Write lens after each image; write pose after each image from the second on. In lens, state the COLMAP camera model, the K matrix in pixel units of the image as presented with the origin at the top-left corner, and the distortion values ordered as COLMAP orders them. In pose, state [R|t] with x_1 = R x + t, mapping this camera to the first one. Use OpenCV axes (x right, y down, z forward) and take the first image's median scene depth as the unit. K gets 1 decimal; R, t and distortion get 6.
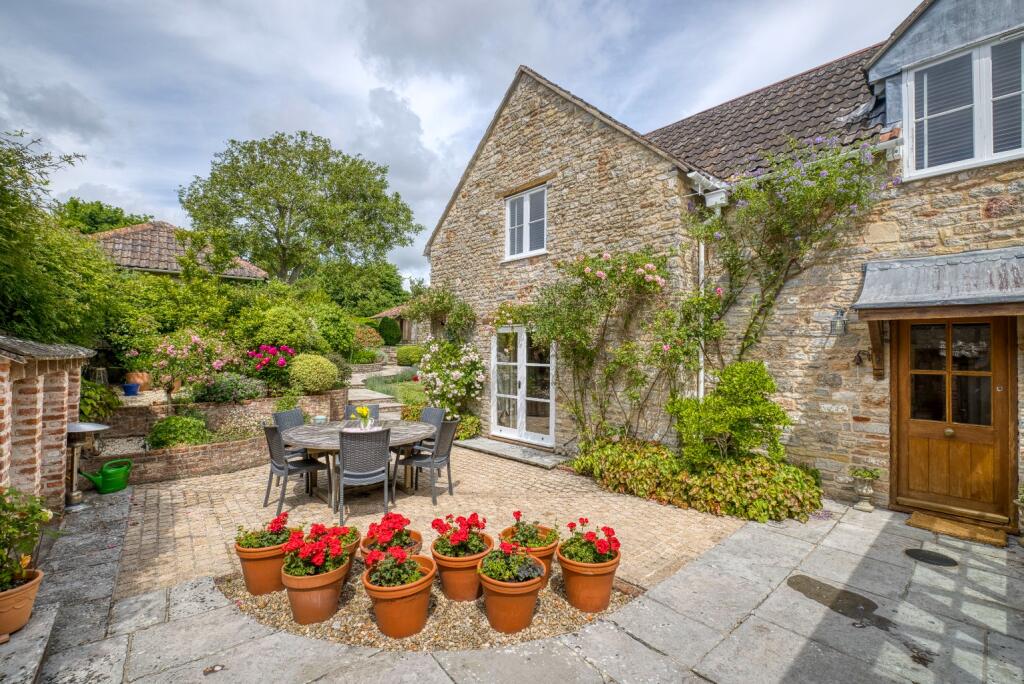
lens RADIAL K [[452.0, 0, 513.6], [0, 452.0, 342.3], [0, 0, 1]] dist [0.005266, 0.000142]
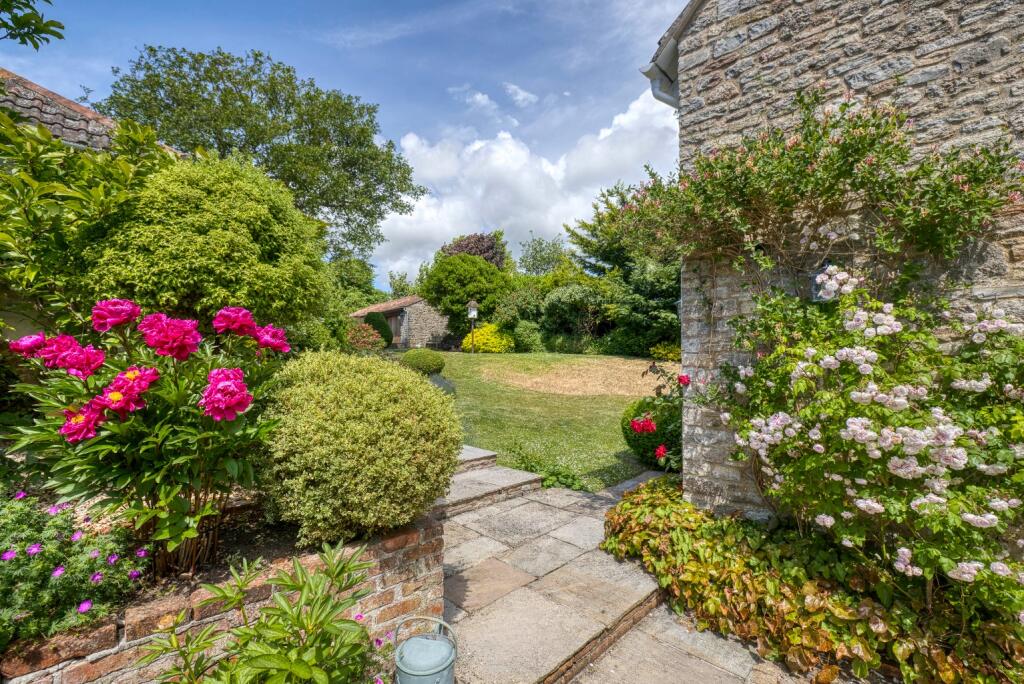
lens RADIAL K [[452.0, 0, 503.2], [0, 452.0, 353.2], [0, 0, 1]] dist [0.005266, 0.000142]
pose [[0.997693, -0.011994, 0.066824, -0.397109], [0.011369, 0.999888, 0.009735, 0.025466], [-0.066933, -0.008953, 0.997717, 0.779802]]
